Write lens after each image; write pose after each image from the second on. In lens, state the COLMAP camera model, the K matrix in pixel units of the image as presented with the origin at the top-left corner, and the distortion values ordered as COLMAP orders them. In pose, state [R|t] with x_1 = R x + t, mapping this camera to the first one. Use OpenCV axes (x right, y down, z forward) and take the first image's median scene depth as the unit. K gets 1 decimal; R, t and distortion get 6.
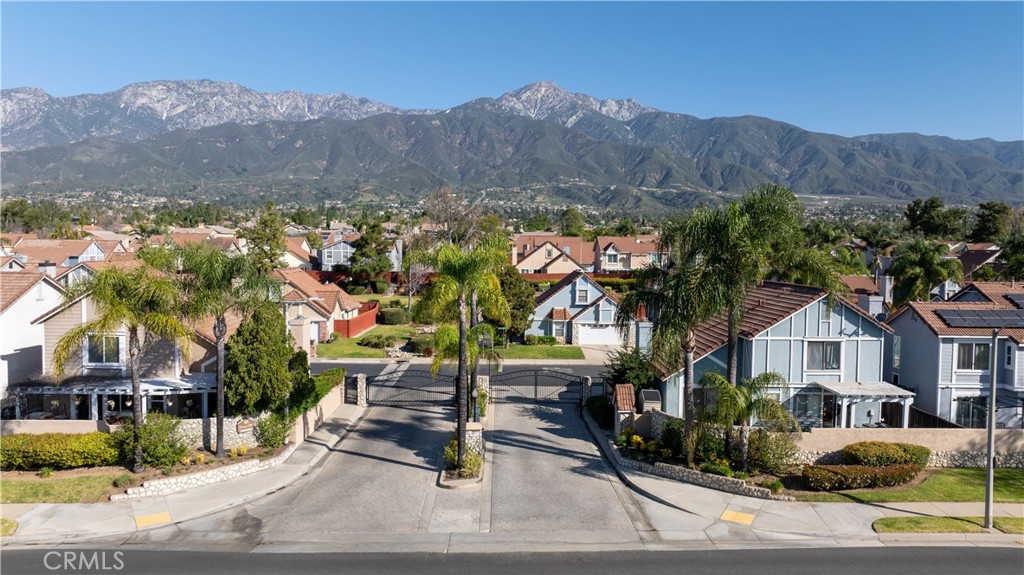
lens RADIAL K [[723.3, 0, 517.5], [0, 723.3, 281.8], [0, 0, 1]] dist [-0.019814, 0.002427]
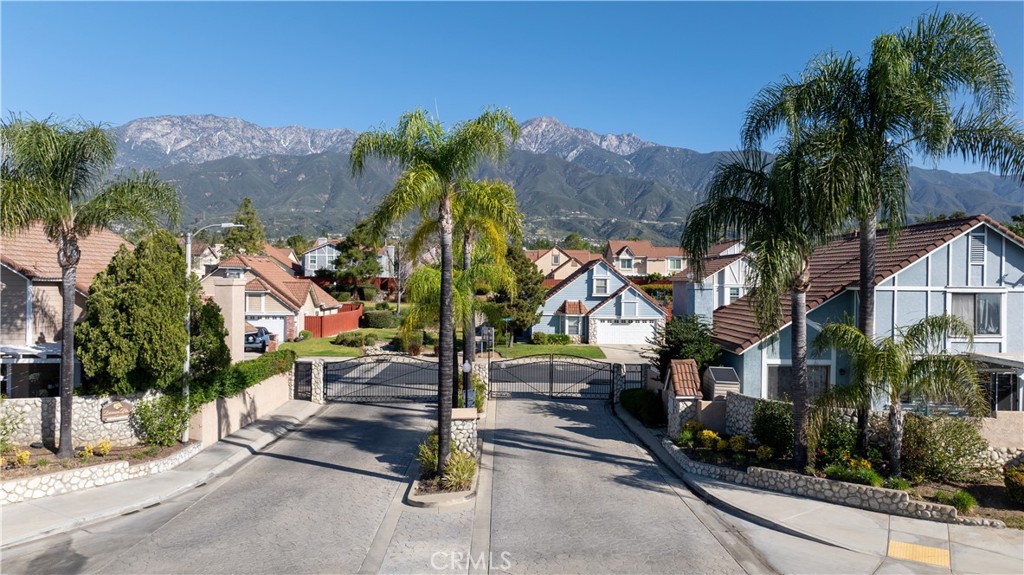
lens RADIAL K [[723.3, 0, 517.5], [0, 723.3, 281.8], [0, 0, 1]] dist [-0.019814, 0.002427]
pose [[0.999999, 0.000051, -0.001325, -0.010946], [-0.000112, 0.998914, -0.046602, 0.106876], [0.001321, 0.046602, 0.998913, 0.325748]]
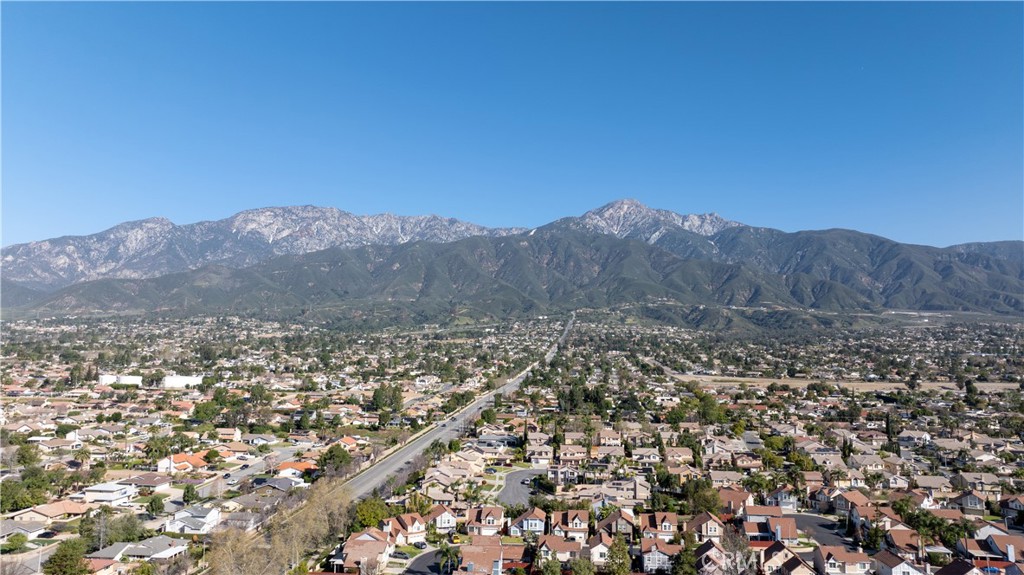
lens RADIAL K [[723.3, 0, 517.5], [0, 723.3, 281.8], [0, 0, 1]] dist [-0.019814, 0.002427]
pose [[0.993795, -0.013845, -0.110362, -1.191863], [-0.002970, 0.988566, -0.150762, -1.313991], [0.111187, 0.150154, 0.982391, -2.243825]]
